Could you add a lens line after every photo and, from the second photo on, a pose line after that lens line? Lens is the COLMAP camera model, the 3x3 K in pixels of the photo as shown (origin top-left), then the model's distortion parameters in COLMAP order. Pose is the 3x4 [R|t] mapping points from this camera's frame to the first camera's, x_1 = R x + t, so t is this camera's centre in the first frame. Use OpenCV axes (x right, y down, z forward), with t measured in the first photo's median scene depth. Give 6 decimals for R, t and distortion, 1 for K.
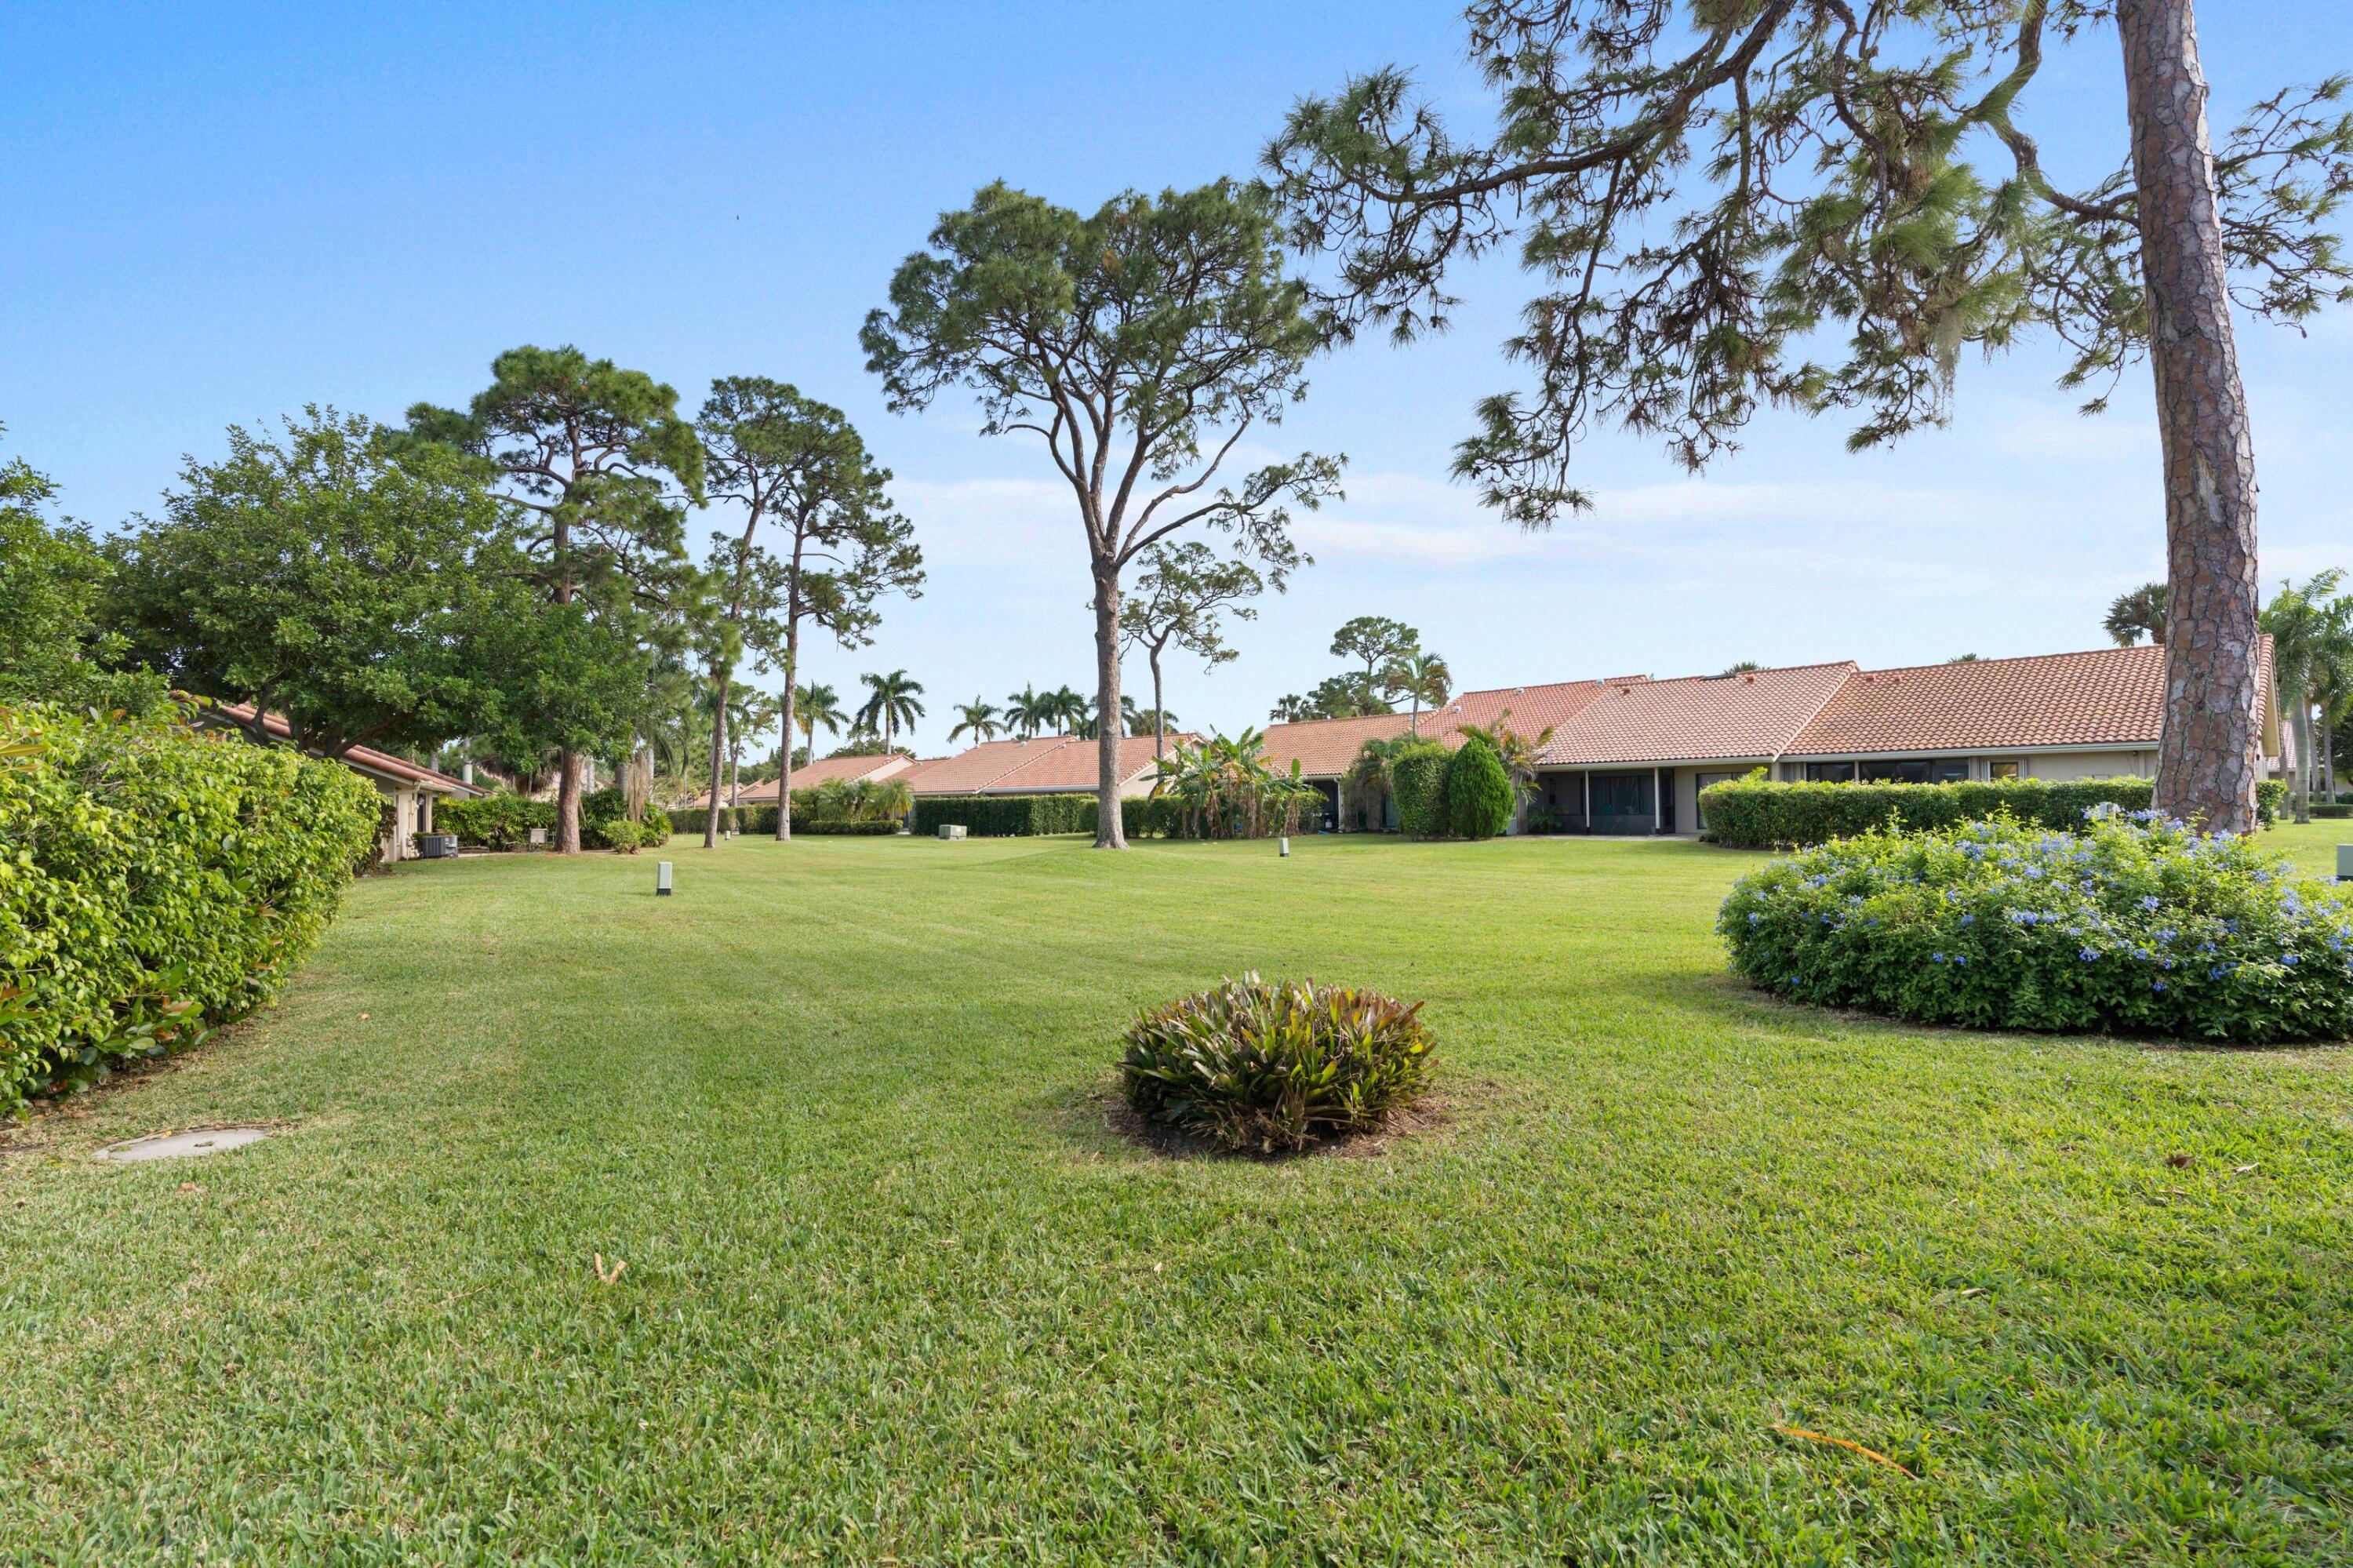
lens RADIAL K [[1070.2, 0, 1176.5], [0, 1070.2, 784.0], [0, 0, 1]] dist [-0.004717, 0.000124]
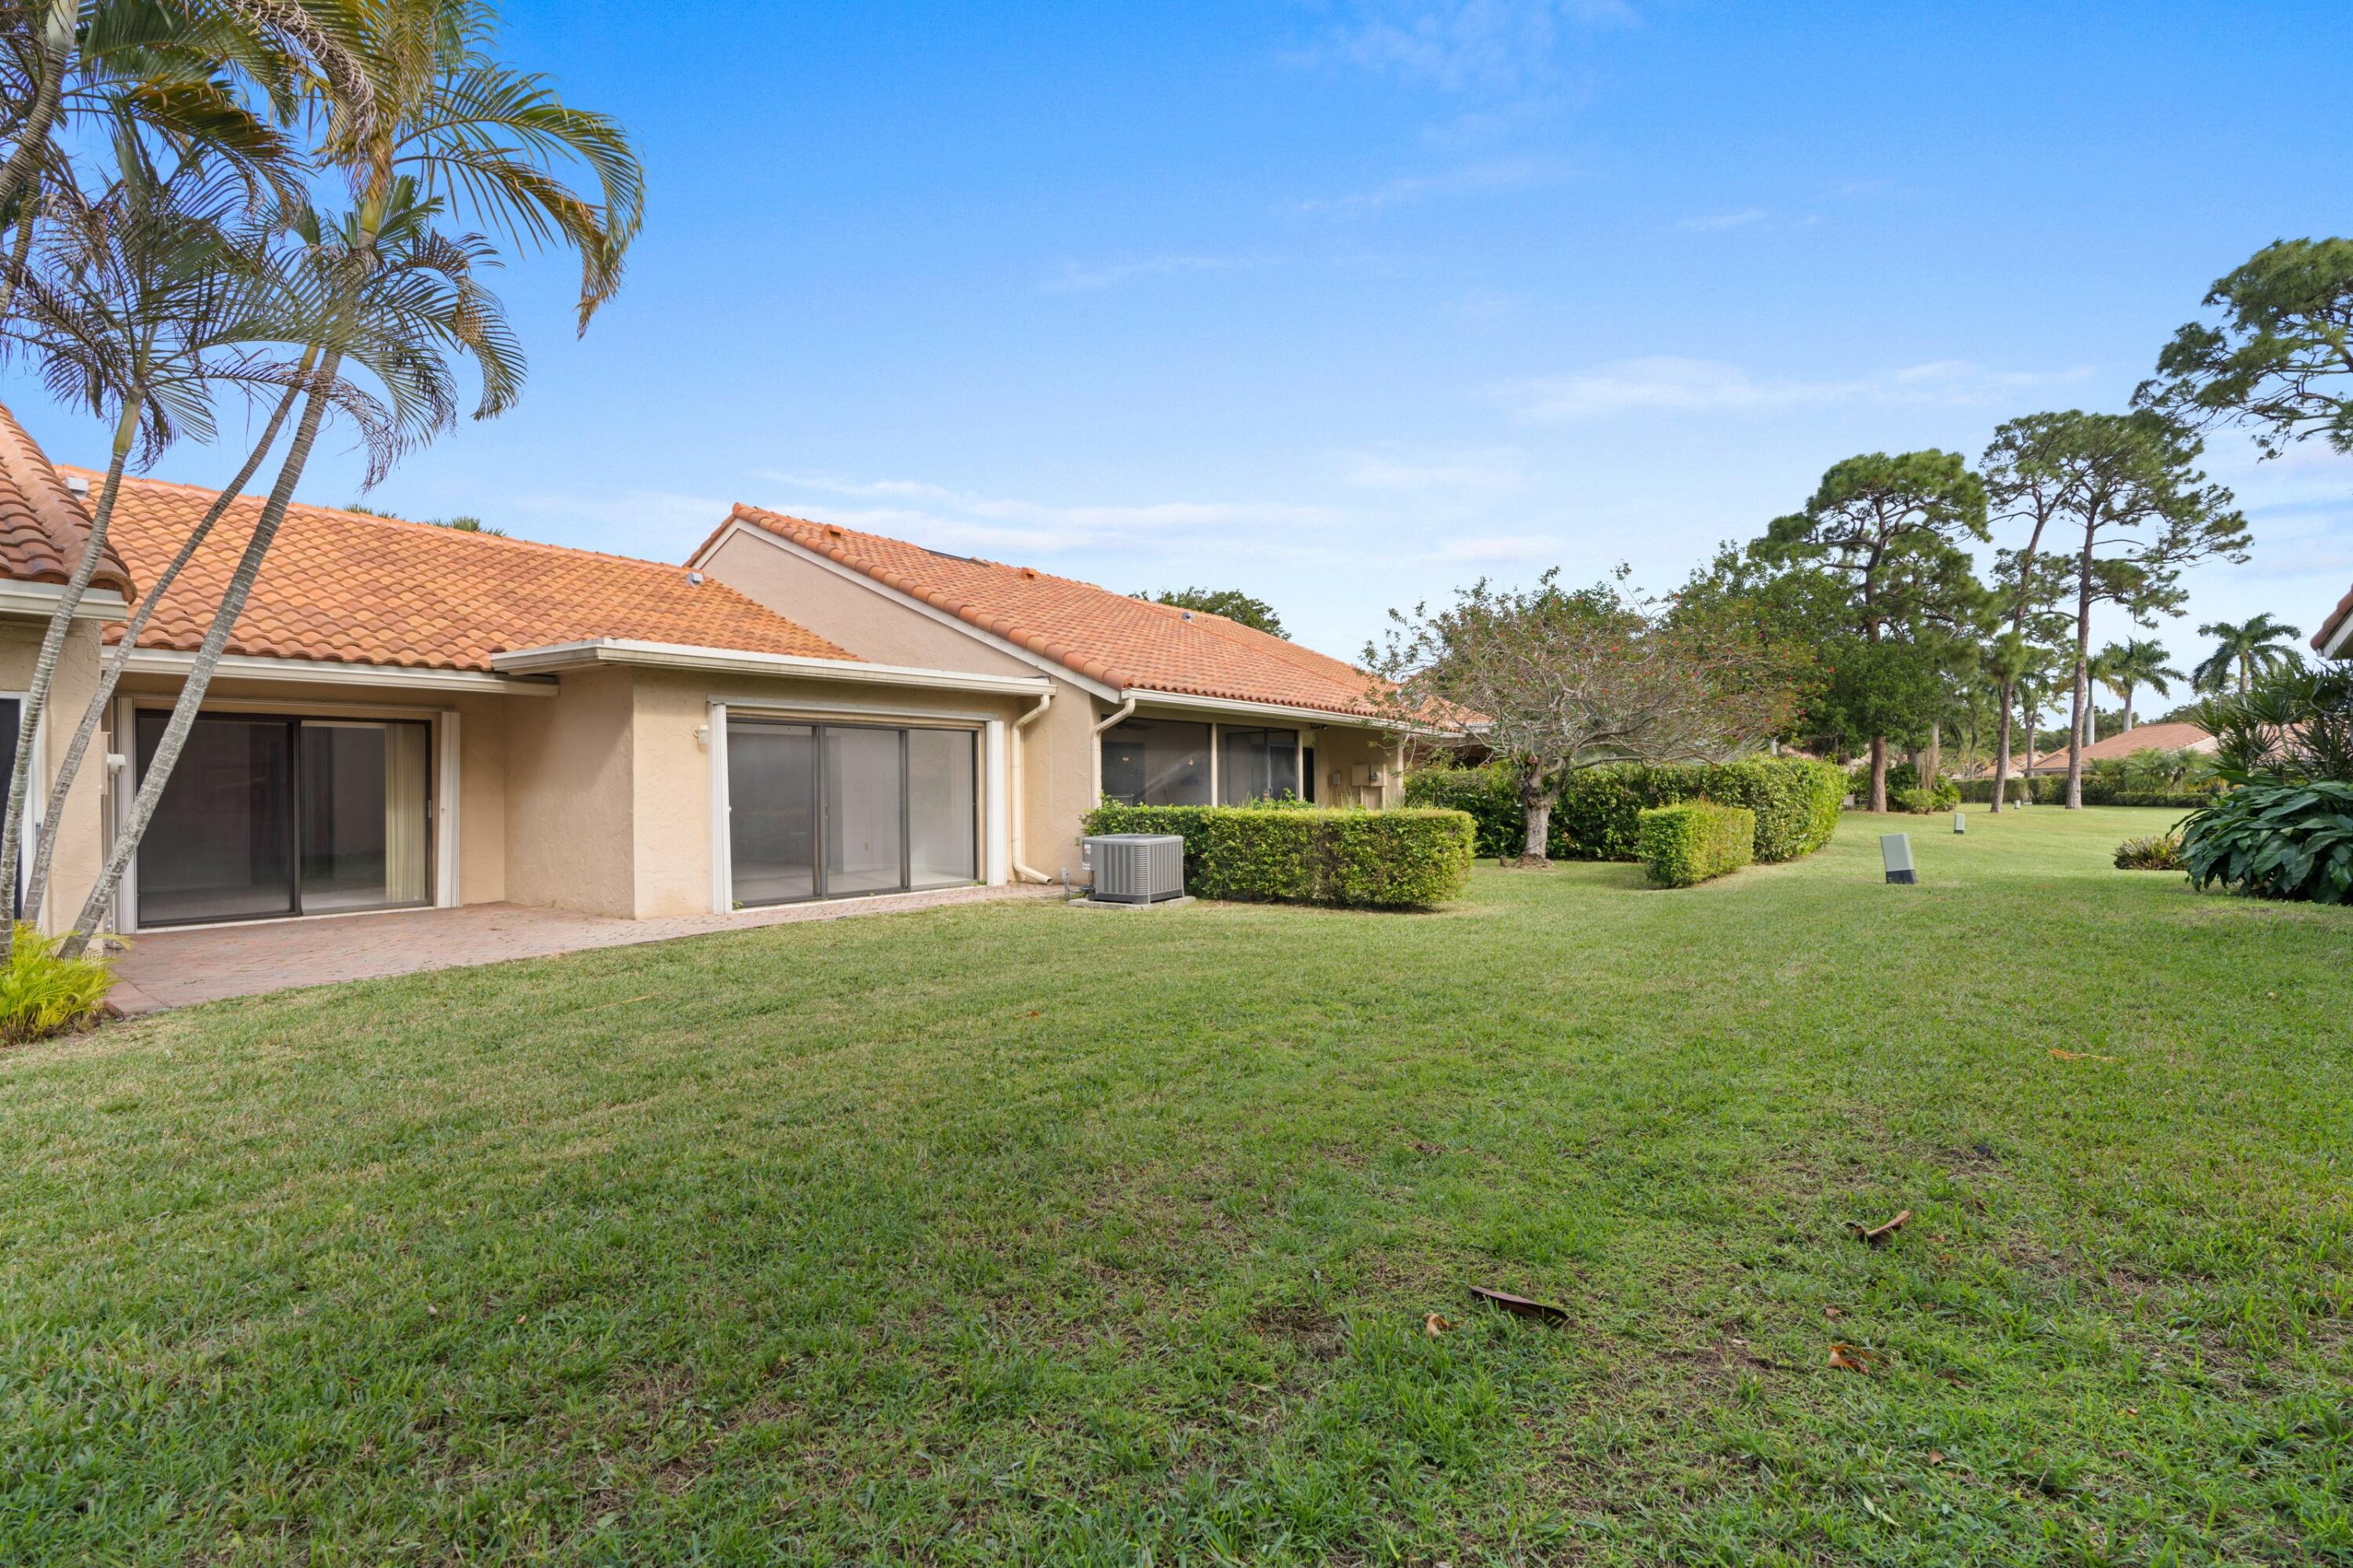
lens RADIAL K [[1070.2, 0, 1176.5], [0, 1070.2, 784.0], [0, 0, 1]] dist [-0.004717, 0.000124]
pose [[0.479242, 0.007085, -0.877654, 0.147310], [0.018223, 0.999672, 0.018020, -0.009489], [0.877494, -0.024630, 0.478955, -0.322408]]
